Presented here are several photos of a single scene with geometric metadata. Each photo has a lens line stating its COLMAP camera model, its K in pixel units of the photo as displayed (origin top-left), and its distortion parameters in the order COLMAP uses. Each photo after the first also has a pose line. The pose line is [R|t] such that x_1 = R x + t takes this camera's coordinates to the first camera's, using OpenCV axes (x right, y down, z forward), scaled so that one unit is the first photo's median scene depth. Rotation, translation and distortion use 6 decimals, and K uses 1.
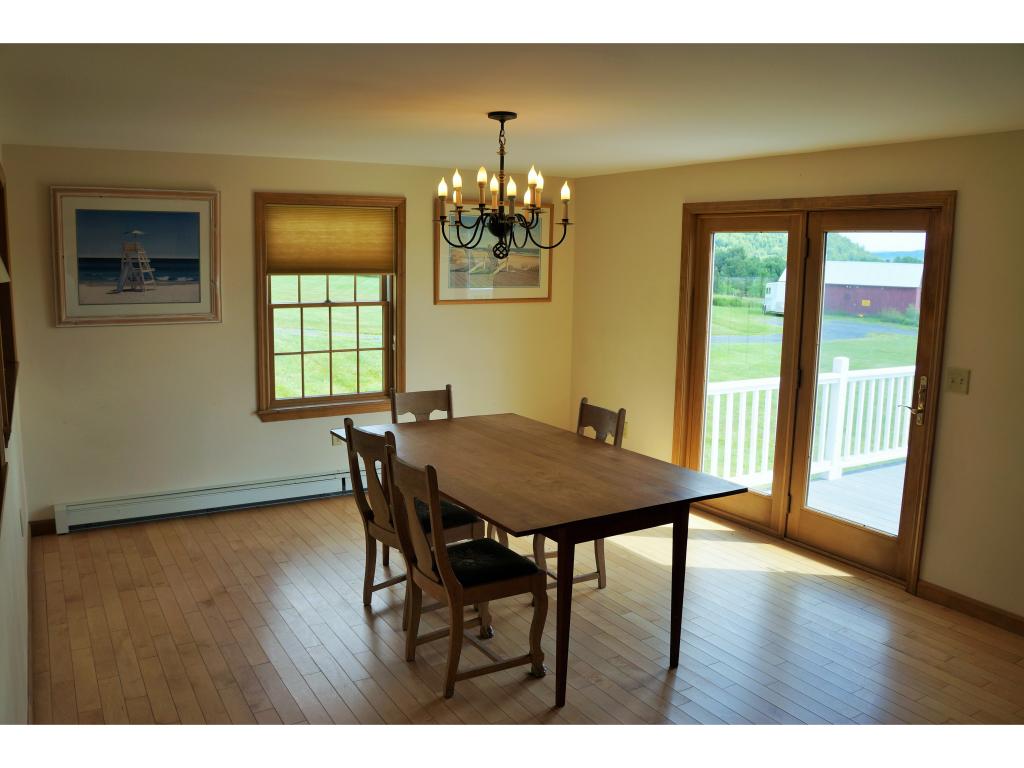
lens RADIAL K [[821.7, 0, 508.2], [0, 821.7, 382.5], [0, 0, 1]] dist [-0.170509, 0.113332]
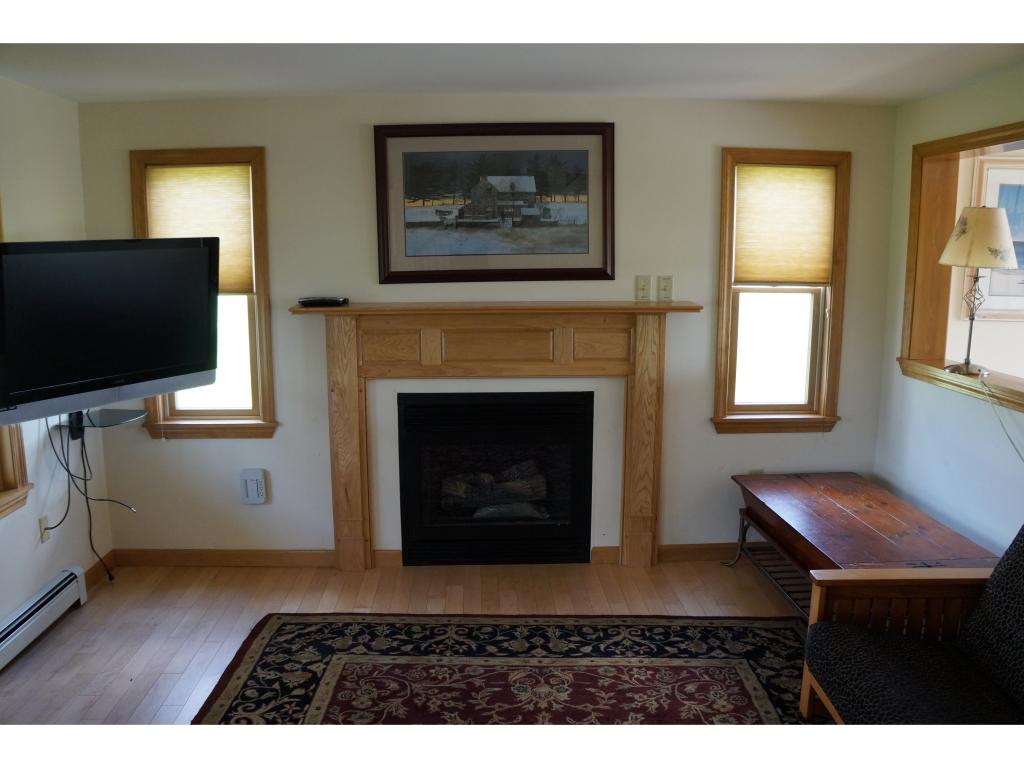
lens RADIAL K [[821.7, 0, 508.4], [0, 821.7, 382.4], [0, 0, 1]] dist [-0.170509, 0.113332]
pose [[0.879806, 0.068293, -0.470402, -0.569397], [-0.062908, 0.997649, 0.027180, 0.006377], [0.471152, 0.005679, 0.882034, -0.003236]]
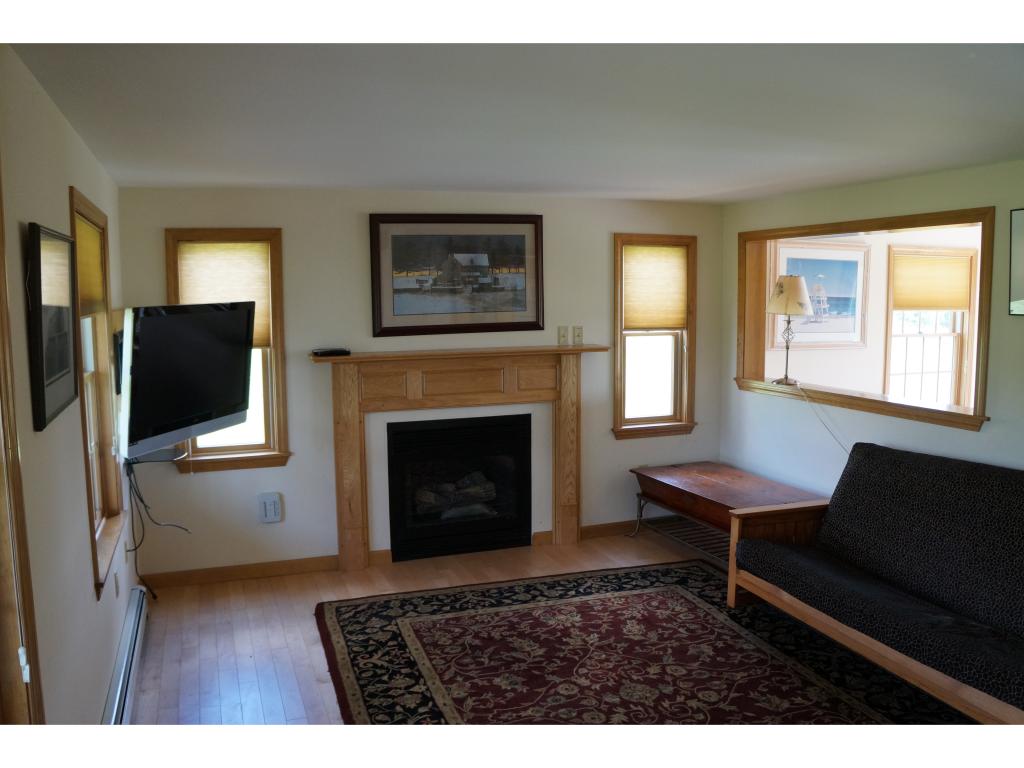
lens RADIAL K [[821.7, 0, 508.8], [0, 821.7, 388.0], [0, 0, 1]] dist [-0.170509, 0.113332]
pose [[0.985231, -0.000253, -0.171231, -0.720768], [-0.006815, 0.999149, -0.040689, 0.042817], [0.171095, 0.041255, 0.984390, -0.324304]]
